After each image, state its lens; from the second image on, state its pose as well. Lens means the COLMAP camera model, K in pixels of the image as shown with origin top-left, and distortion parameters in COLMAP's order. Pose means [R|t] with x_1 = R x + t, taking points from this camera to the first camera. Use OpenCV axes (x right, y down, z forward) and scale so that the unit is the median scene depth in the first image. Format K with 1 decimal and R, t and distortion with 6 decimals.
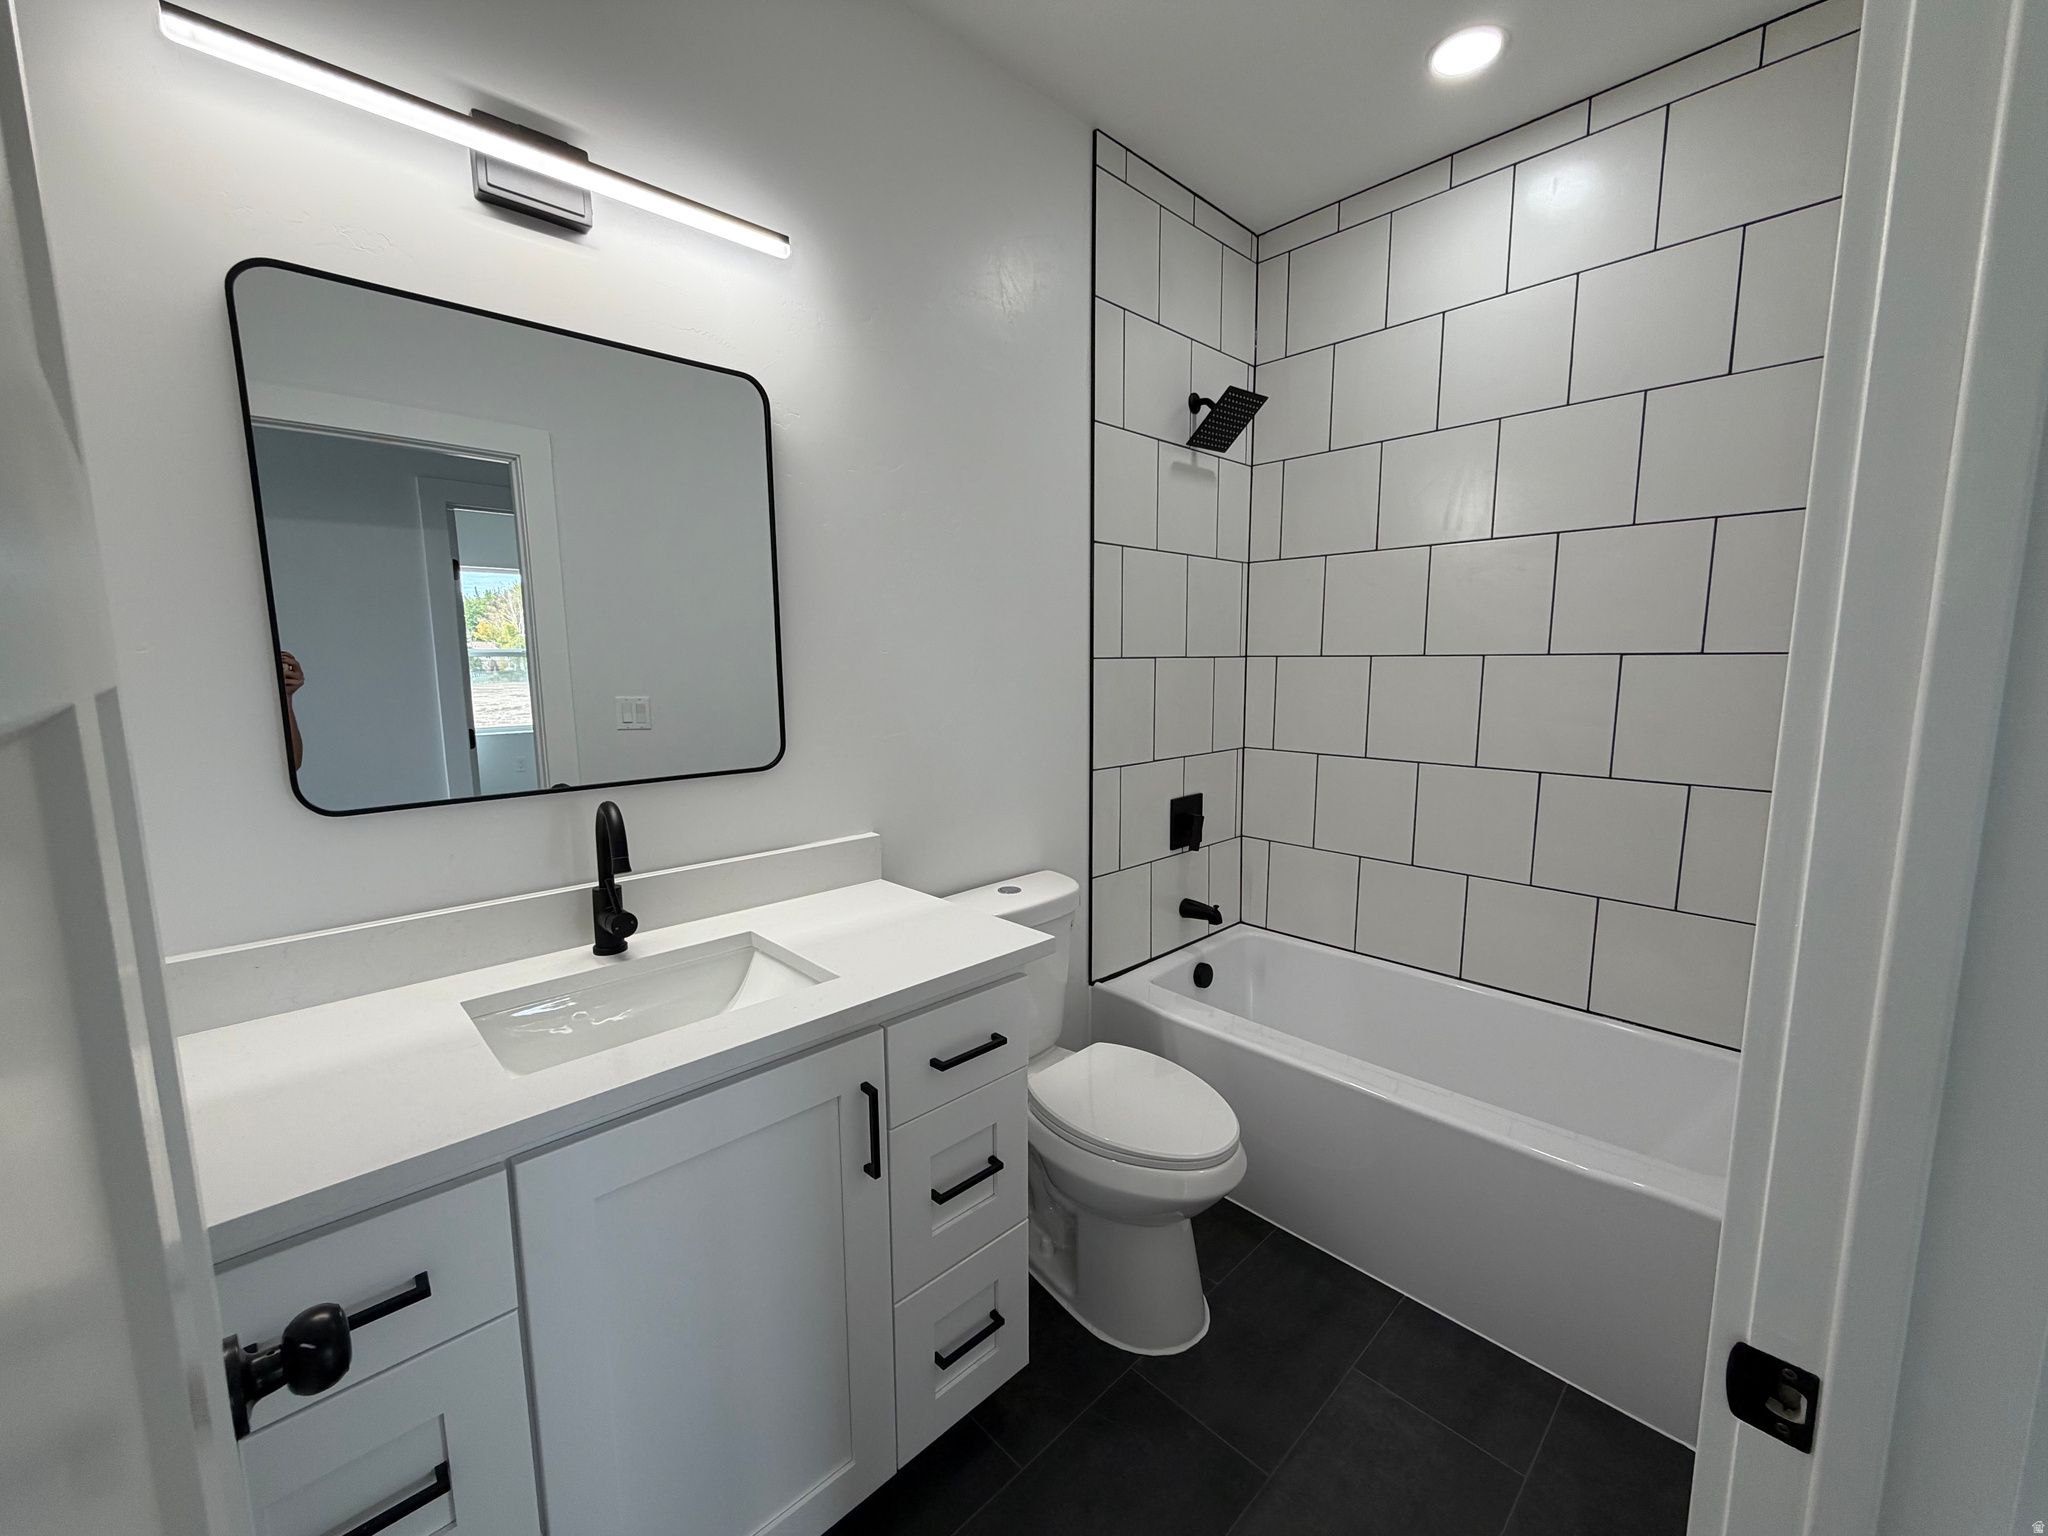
lens RADIAL K [[818.1, 0, 1021.9], [0, 818.1, 768.5], [0, 0, 1]] dist [-0.000465, -0.000024]
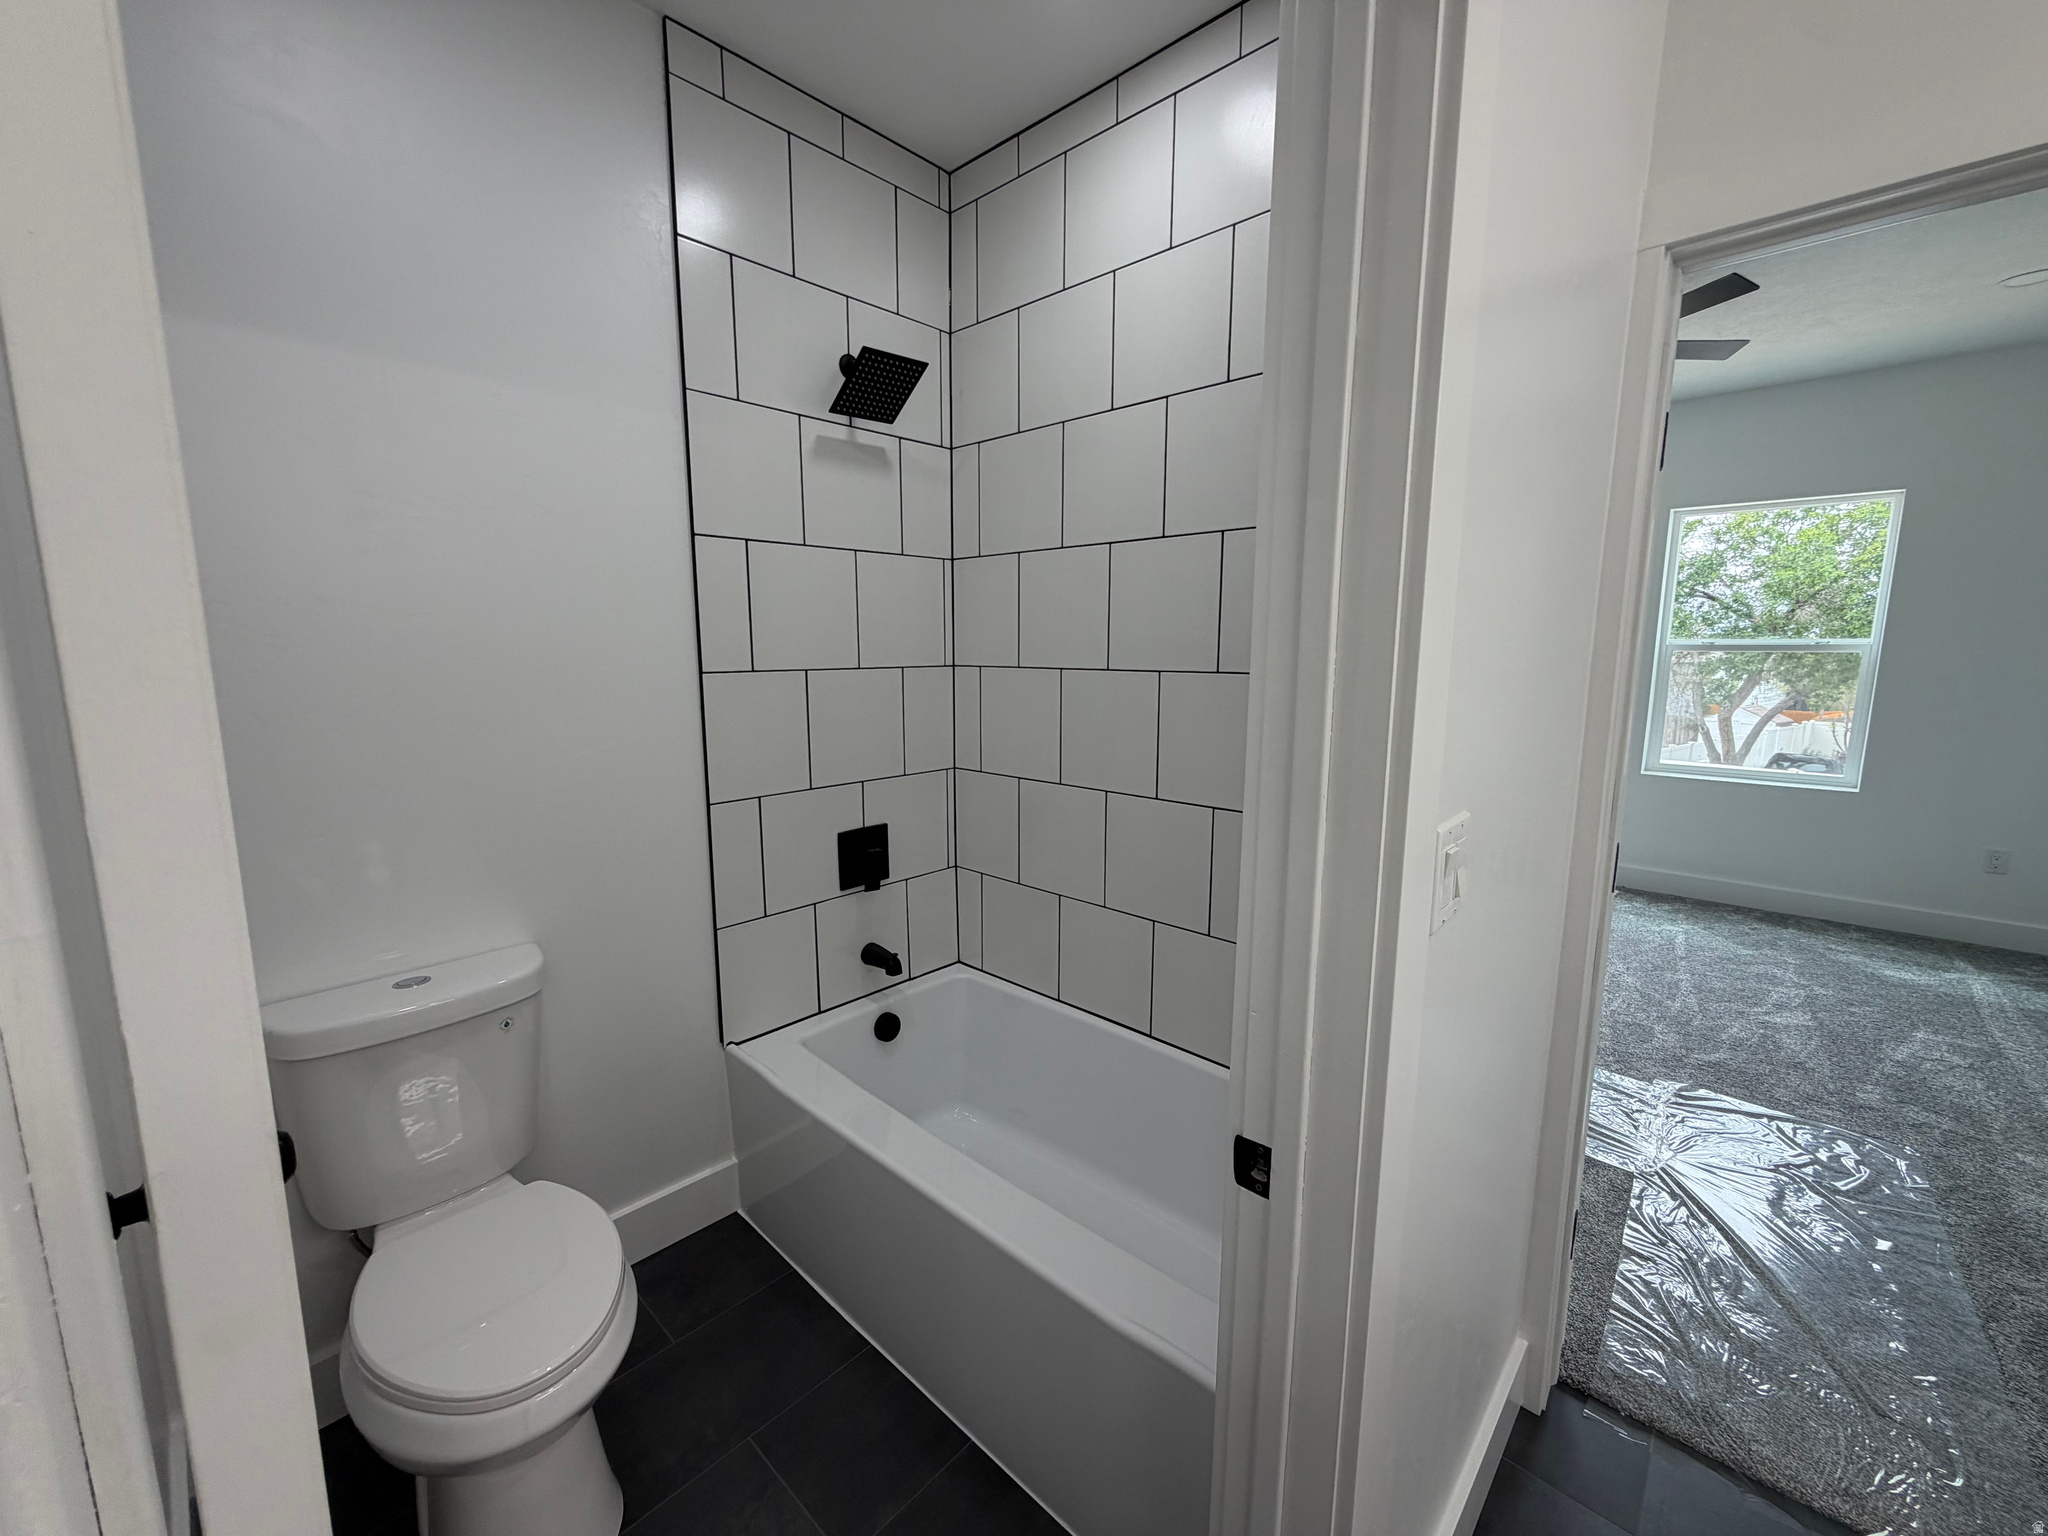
lens RADIAL K [[815.8, 0, 1019.2], [0, 815.8, 769.2], [0, 0, 1]] dist [0.000852, -0.000248]
pose [[0.998527, -0.001185, 0.054248, 0.326154], [-0.000101, 0.999719, 0.023706, -0.050776], [-0.054261, -0.023676, 0.998246, 0.126236]]
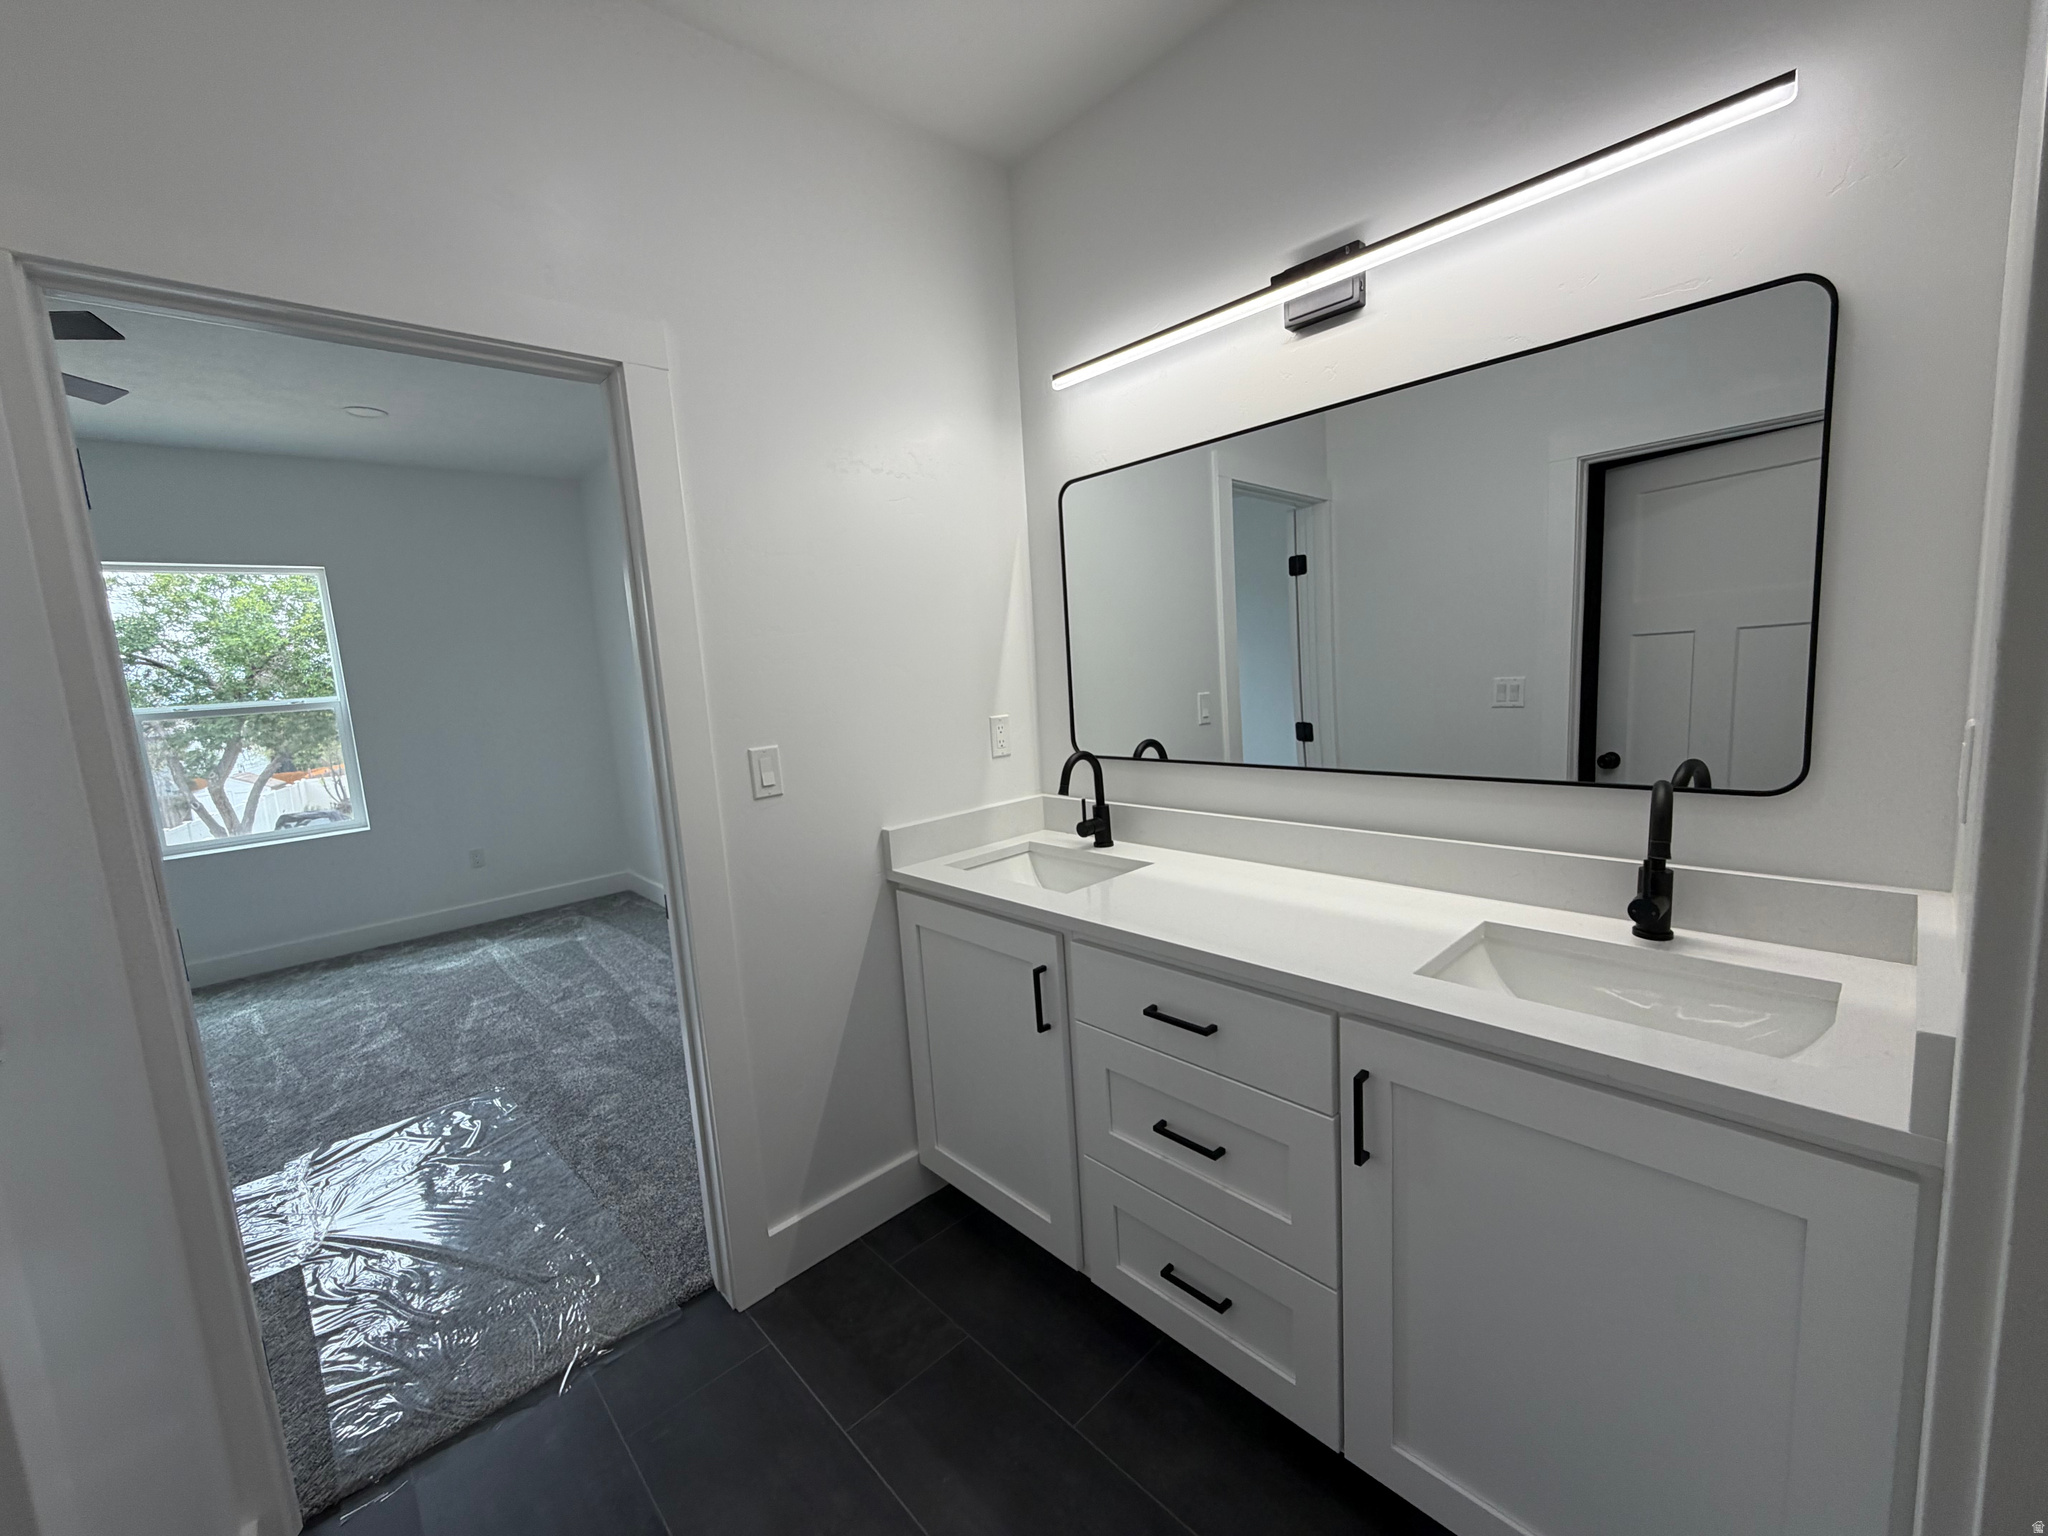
lens RADIAL K [[818.1, 0, 1021.9], [0, 818.1, 768.5], [0, 0, 1]] dist [-0.000465, -0.000024]
pose [[0.013292, -0.125376, 0.992020, 0.290138], [0.191727, 0.974019, 0.120532, -0.041529], [-0.981358, 0.188595, 0.036985, 0.118907]]
